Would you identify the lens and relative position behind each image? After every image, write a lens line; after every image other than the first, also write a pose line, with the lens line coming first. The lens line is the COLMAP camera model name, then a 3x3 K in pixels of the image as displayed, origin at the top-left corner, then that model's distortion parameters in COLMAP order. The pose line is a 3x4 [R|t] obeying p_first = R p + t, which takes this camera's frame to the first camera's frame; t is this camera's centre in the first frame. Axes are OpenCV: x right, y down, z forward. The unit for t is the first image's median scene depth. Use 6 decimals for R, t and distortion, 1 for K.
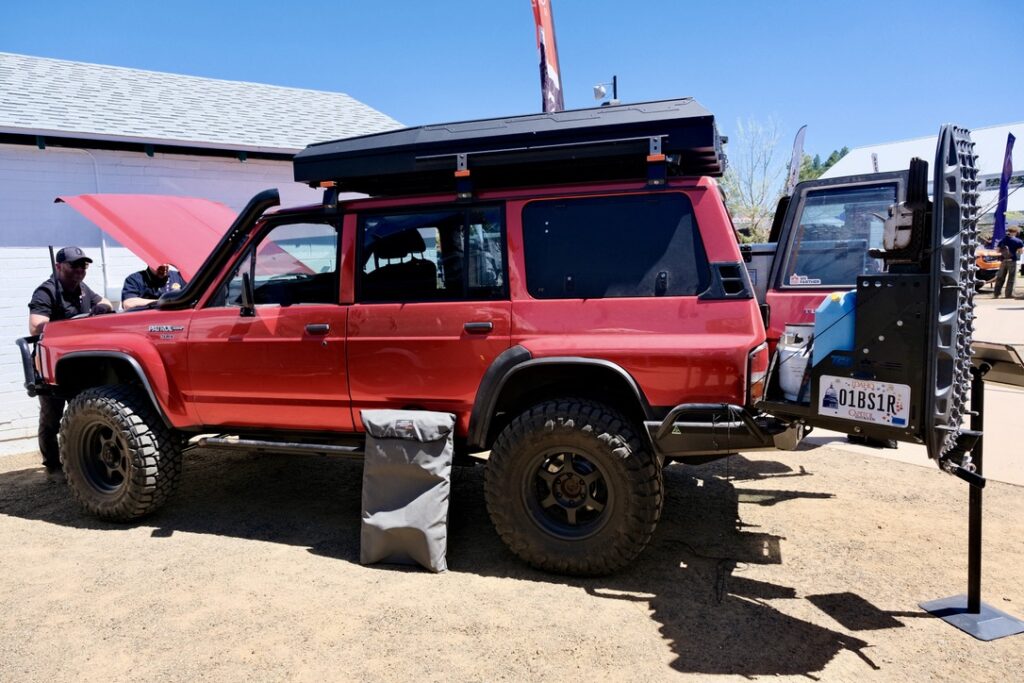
lens RADIAL K [[710.6, 0, 512.0], [0, 710.6, 341.5], [0, 0, 1]] dist [0.000155, -0.000963]
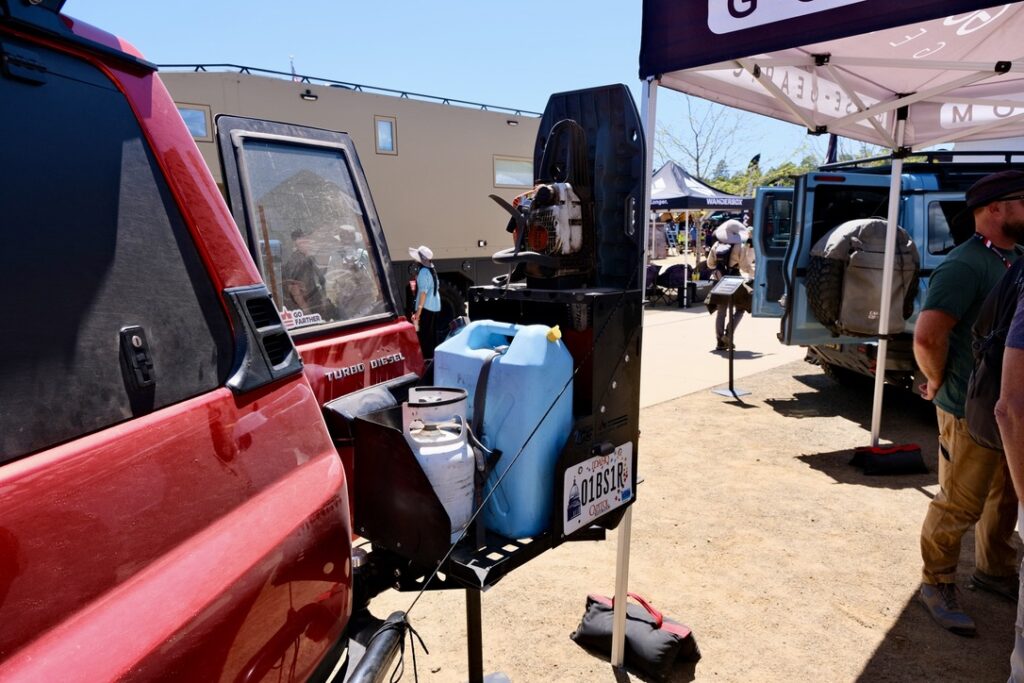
lens RADIAL K [[710.6, 0, 512.0], [0, 710.6, 341.5], [0, 0, 1]] dist [0.000155, -0.000963]
pose [[-0.146513, -0.109158, 0.983168, -0.116007], [0.133432, 0.982629, 0.128983, -0.137353], [-0.980168, 0.150083, -0.129403, 1.114865]]
